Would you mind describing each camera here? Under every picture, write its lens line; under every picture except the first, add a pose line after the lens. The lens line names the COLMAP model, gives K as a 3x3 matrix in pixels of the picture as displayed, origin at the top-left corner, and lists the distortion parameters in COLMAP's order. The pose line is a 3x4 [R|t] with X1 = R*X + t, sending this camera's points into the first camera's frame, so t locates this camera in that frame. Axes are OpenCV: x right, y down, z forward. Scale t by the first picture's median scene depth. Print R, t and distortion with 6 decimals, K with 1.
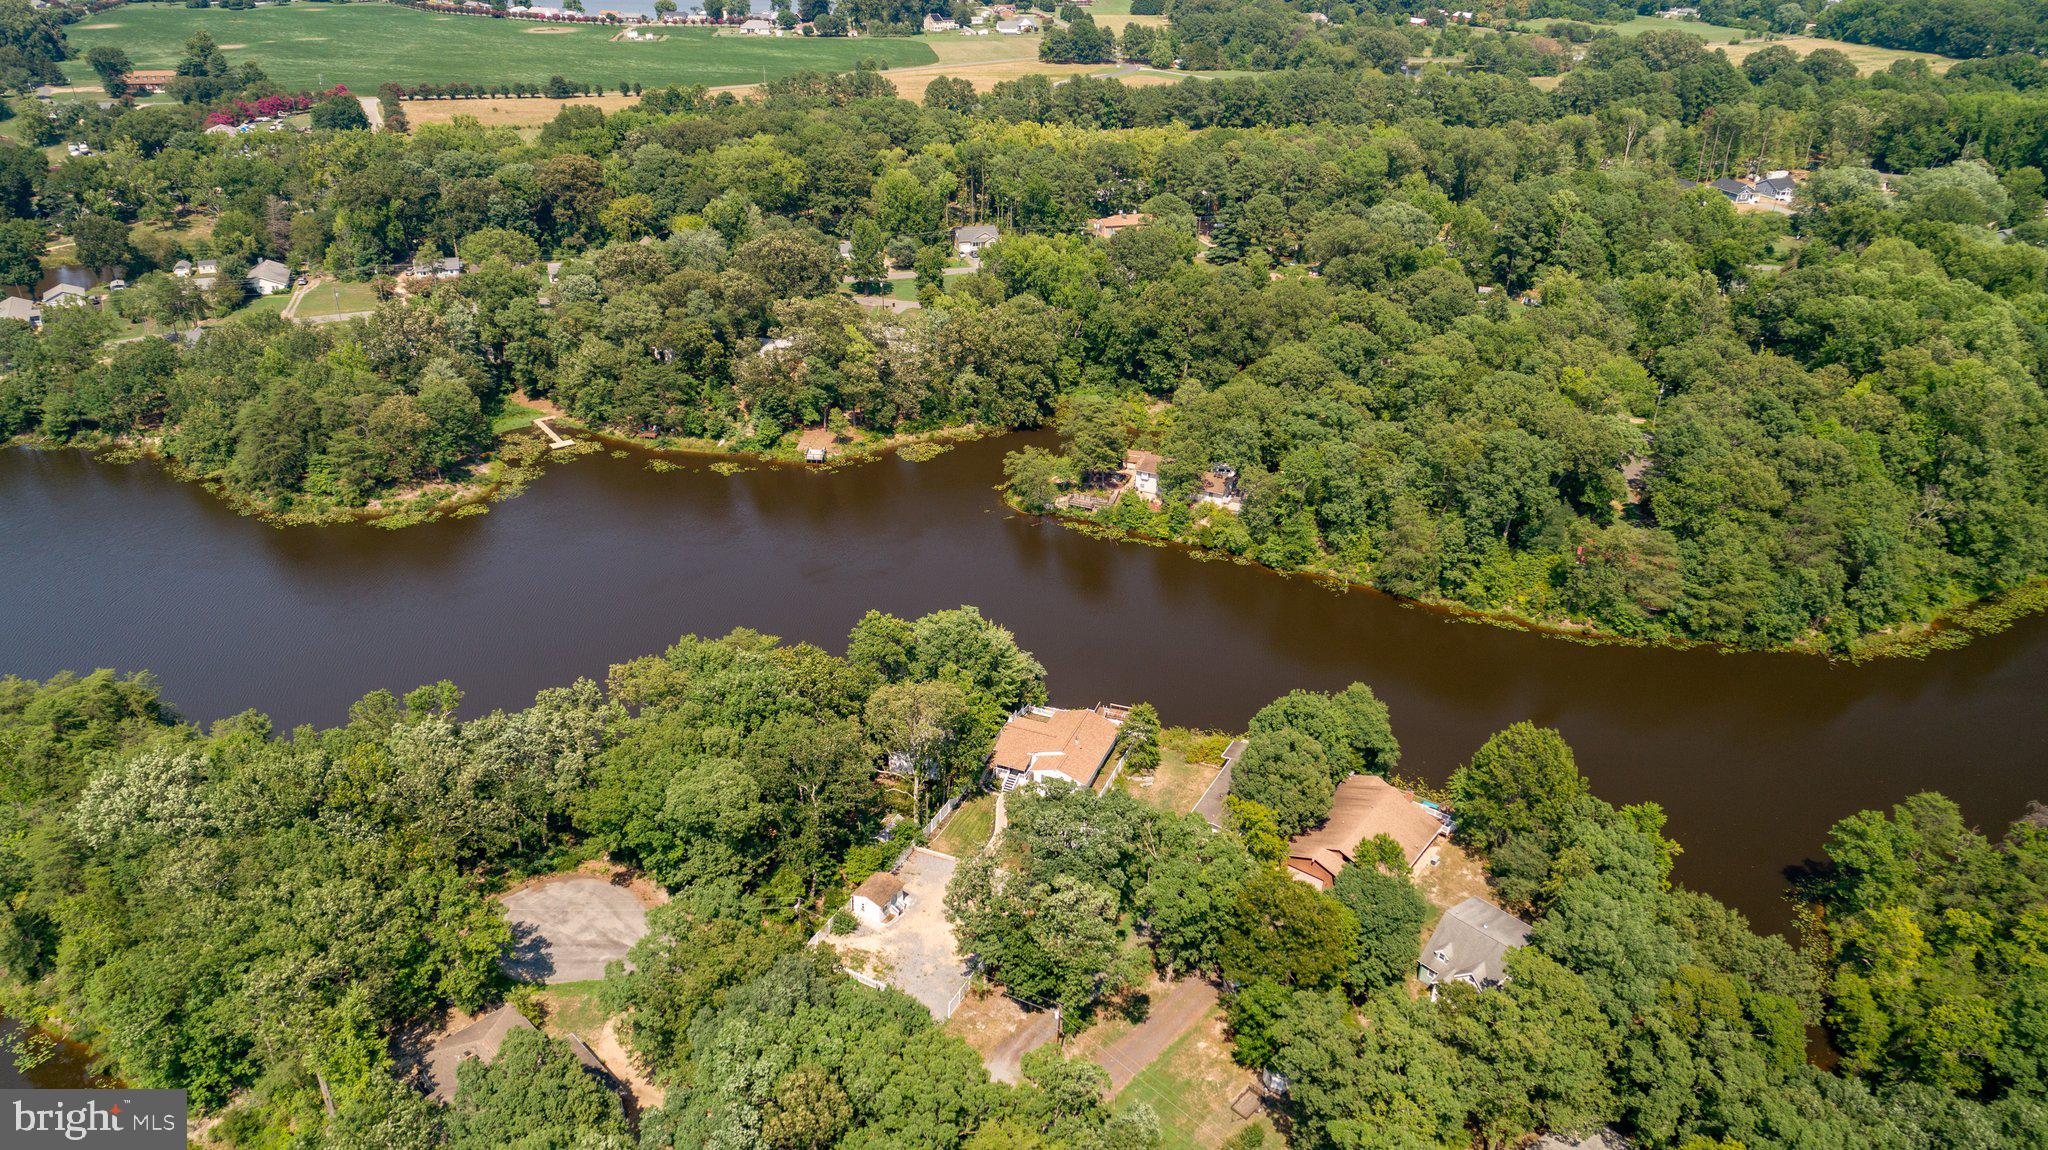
lens RADIAL K [[1382.8, 0, 1024.0], [0, 1382.8, 575.0], [0, 0, 1]] dist [-0.013550, 0.012224]
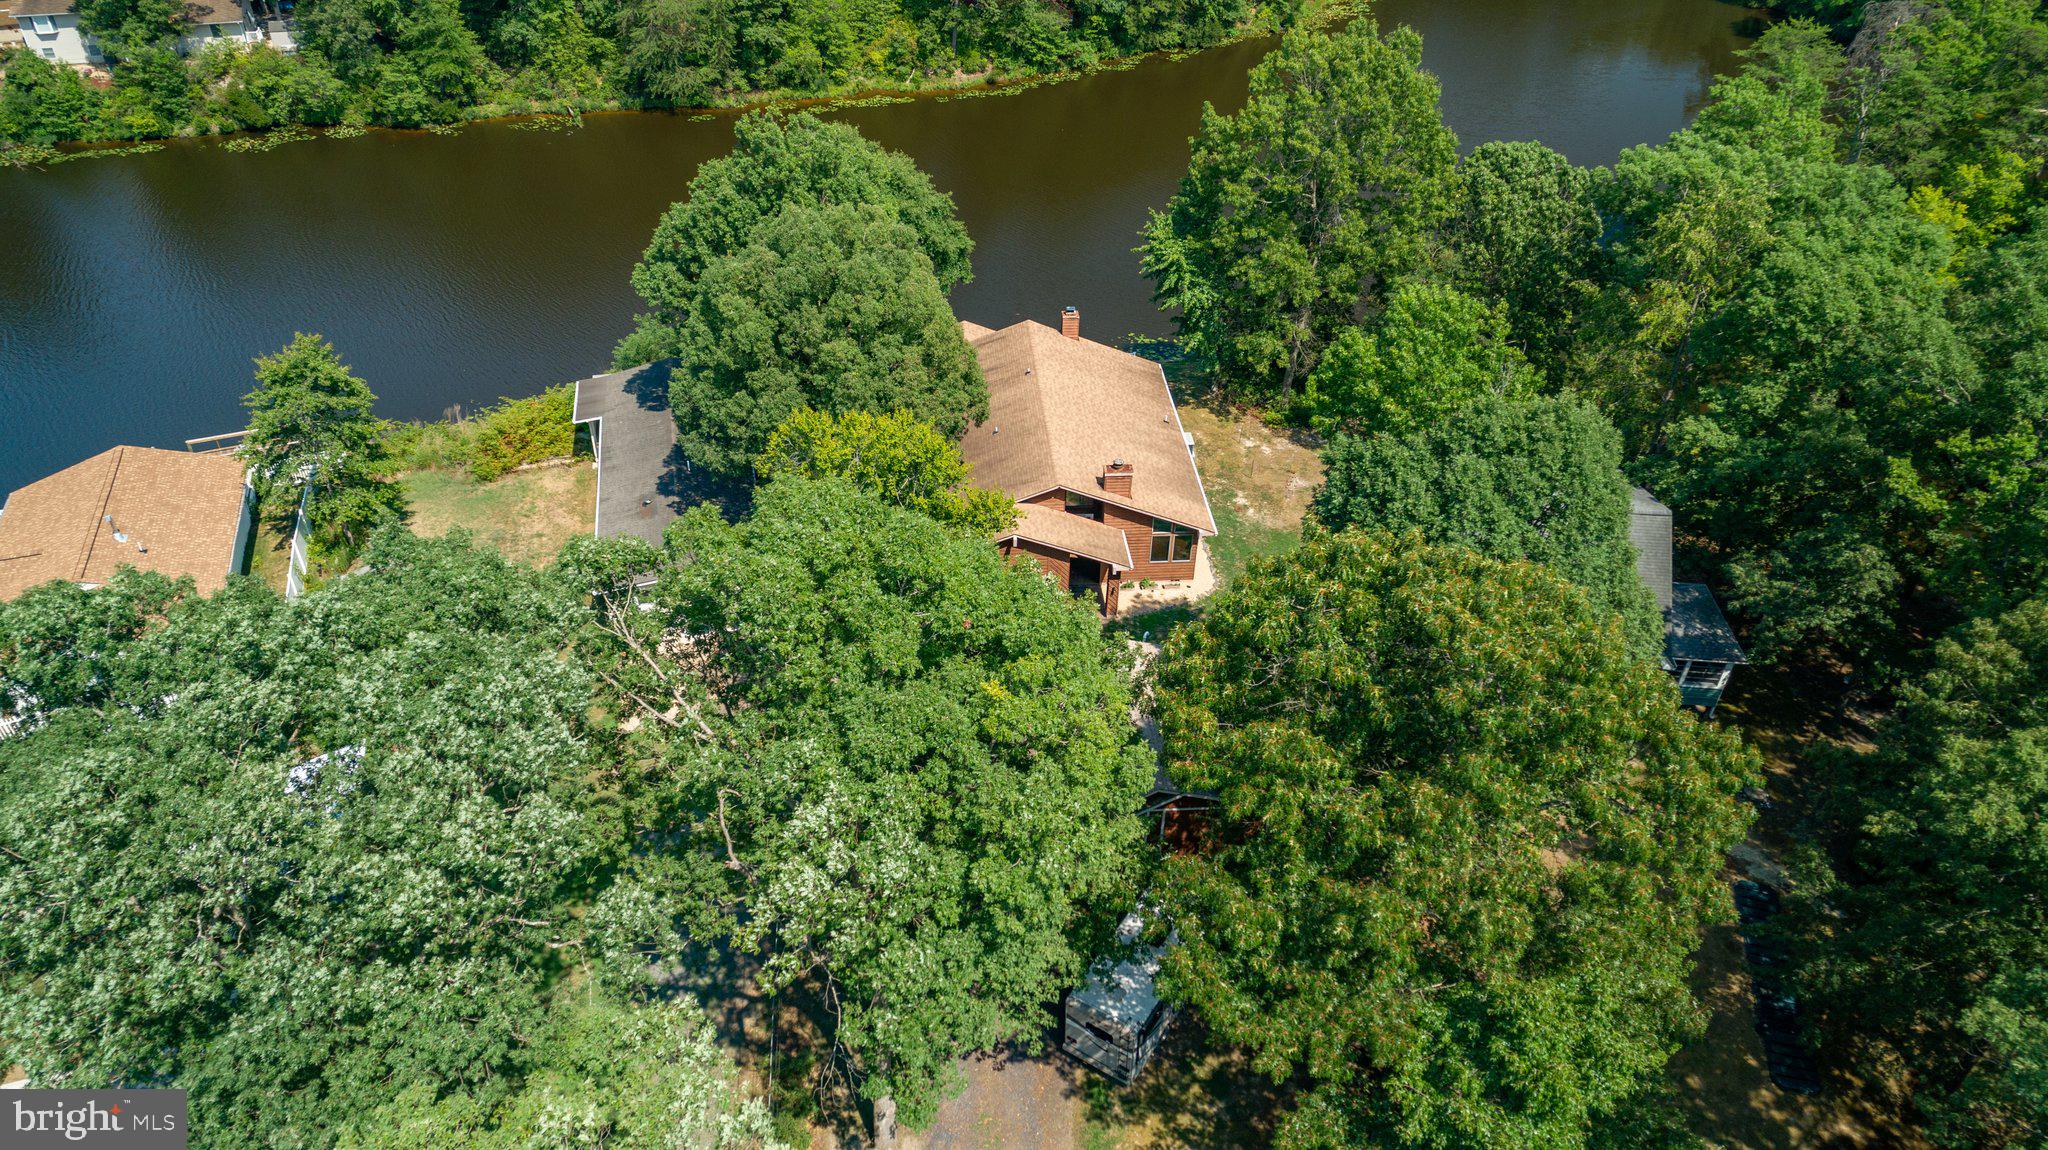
lens RADIAL K [[1349.0, 0, 1024.0], [0, 1349.0, 623.2], [0, 0, 1]] dist [-0.008768, -0.001237]
pose [[0.746028, -0.415134, 0.520679, 0.018822], [0.306098, 0.908179, 0.285510, 0.086331], [-0.591394, -0.053620, 0.804598, 0.484621]]
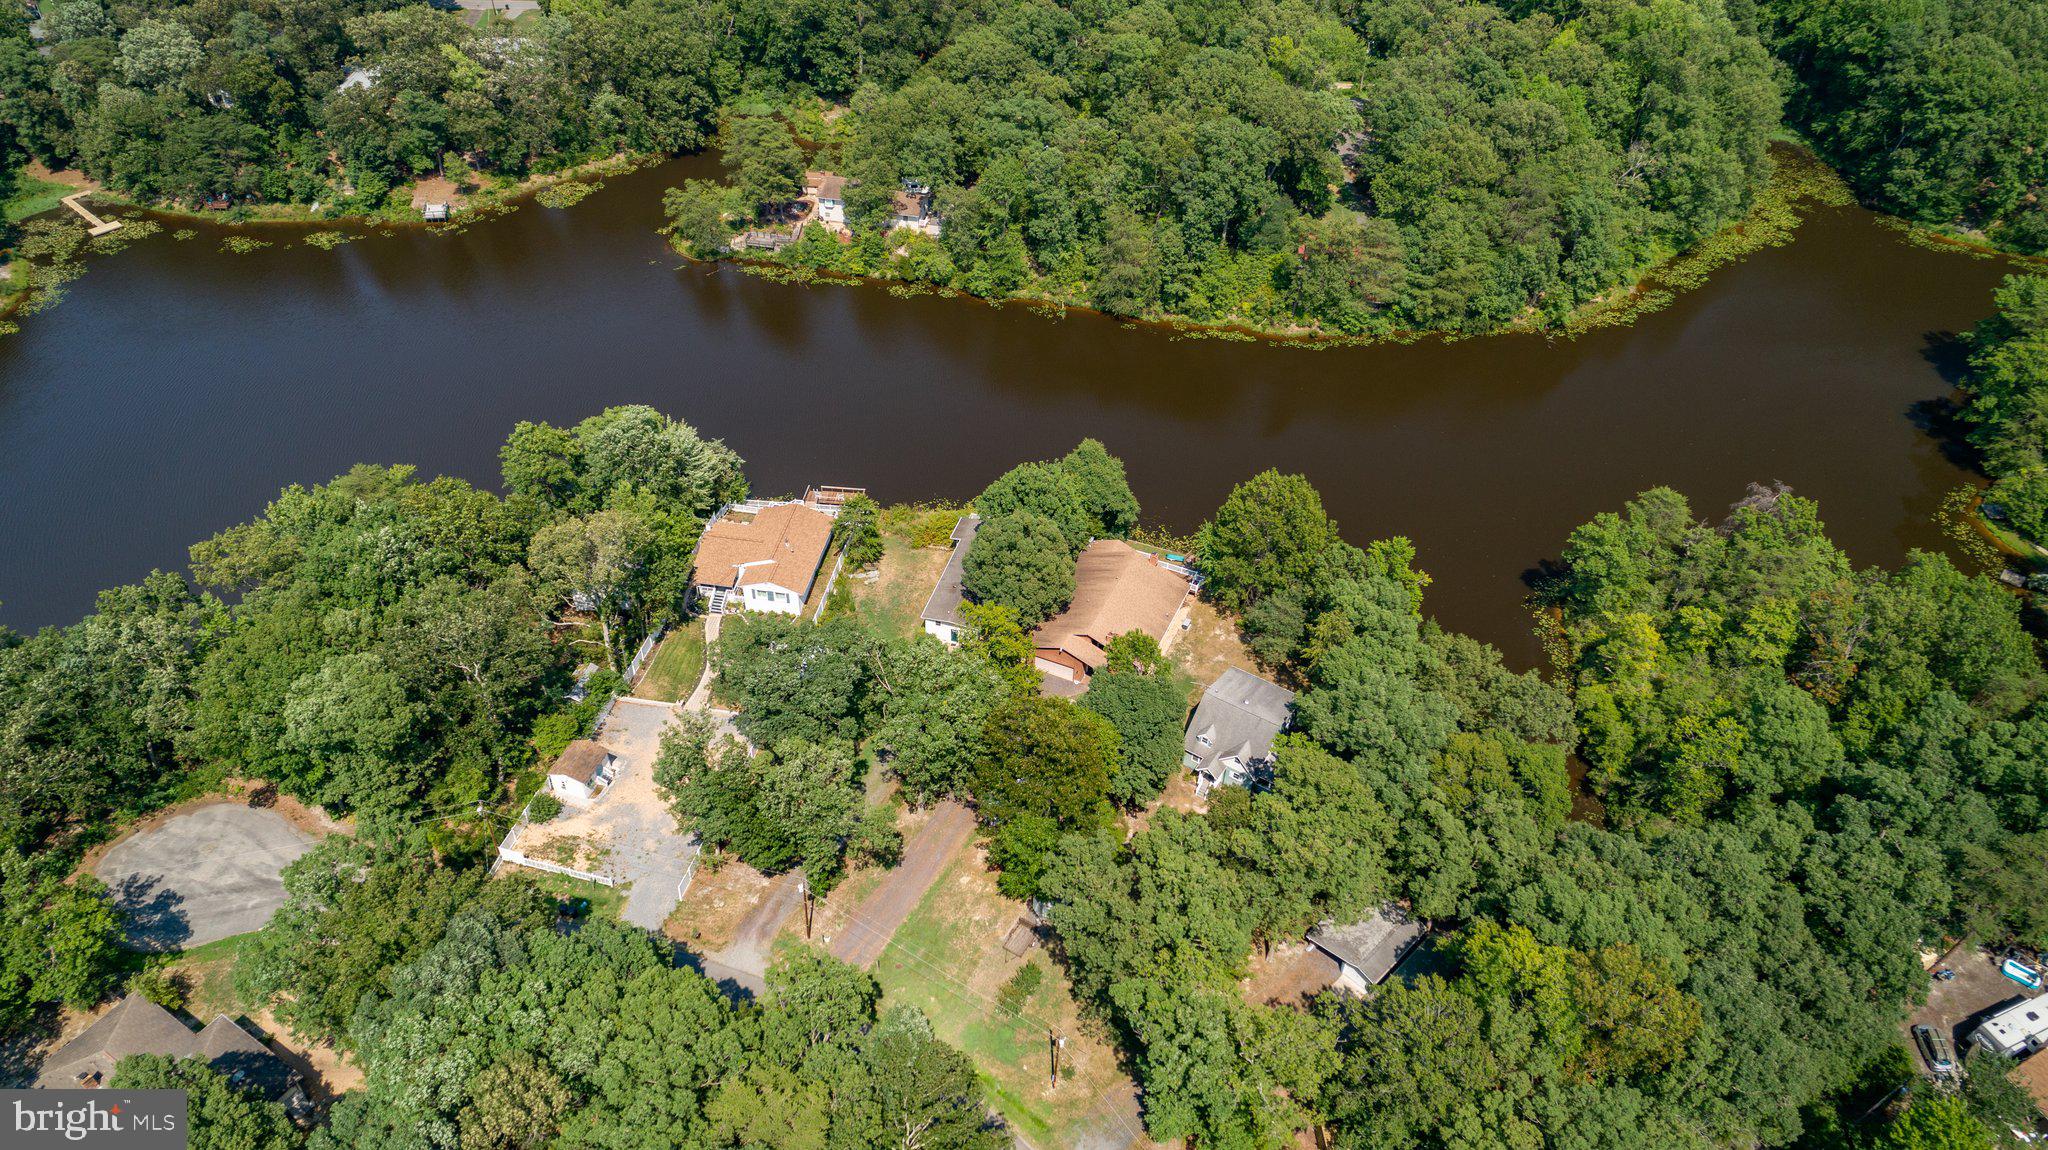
lens RADIAL K [[1382.8, 0, 1024.0], [0, 1382.8, 575.0], [0, 0, 1]] dist [-0.013550, 0.012224]
pose [[0.973423, -0.144965, 0.177293, 0.019694], [0.101191, 0.966743, 0.234879, -0.040006], [-0.205446, -0.210697, 0.955719, 0.091085]]
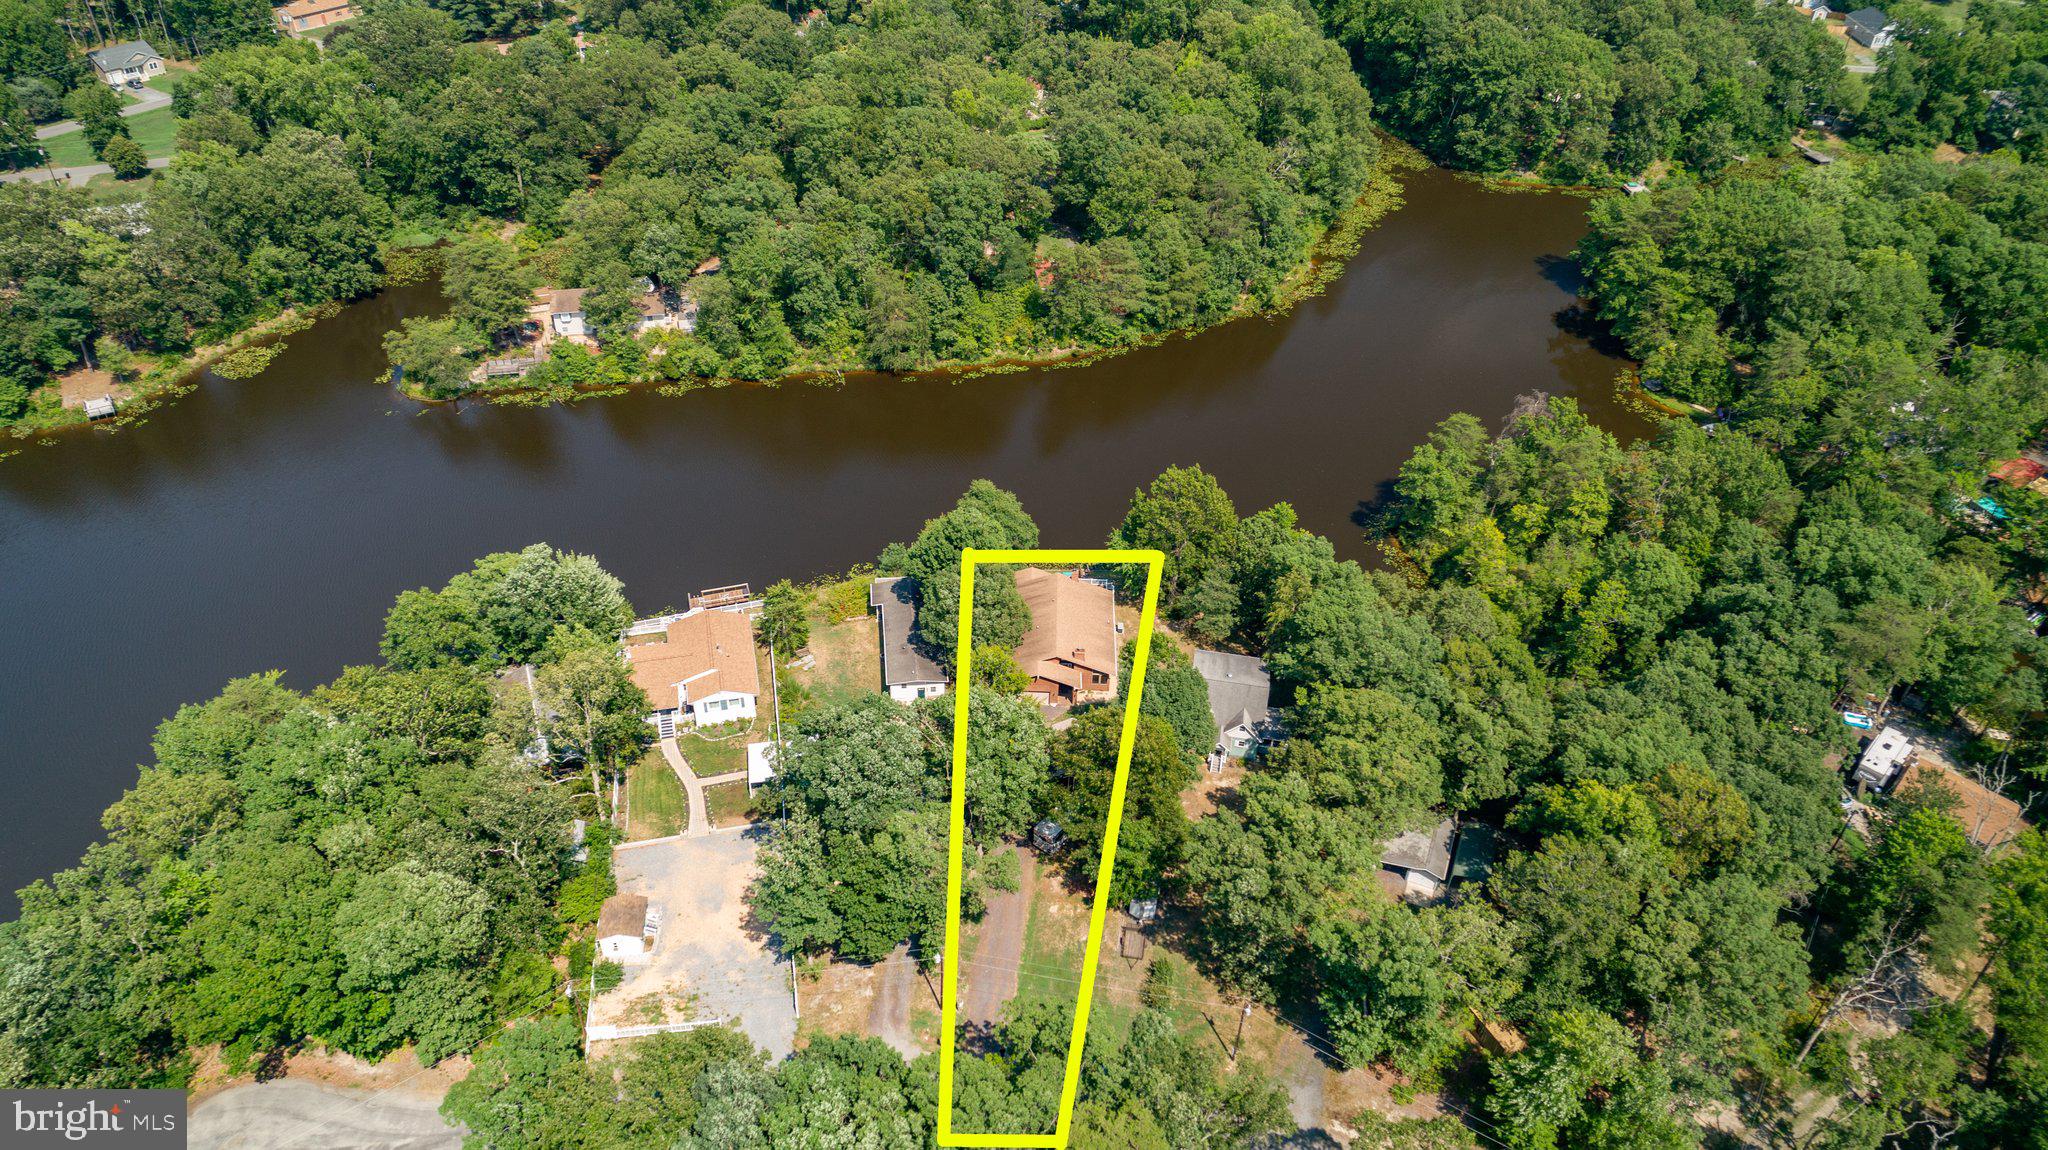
lens RADIAL K [[1382.8, 0, 1024.0], [0, 1382.8, 575.0], [0, 0, 1]] dist [-0.013550, 0.012224]
pose [[0.812670, -0.353211, 0.463476, -0.143307], [0.264233, 0.932254, 0.247149, -0.064500], [-0.519373, -0.078385, 0.850945, 0.133343]]
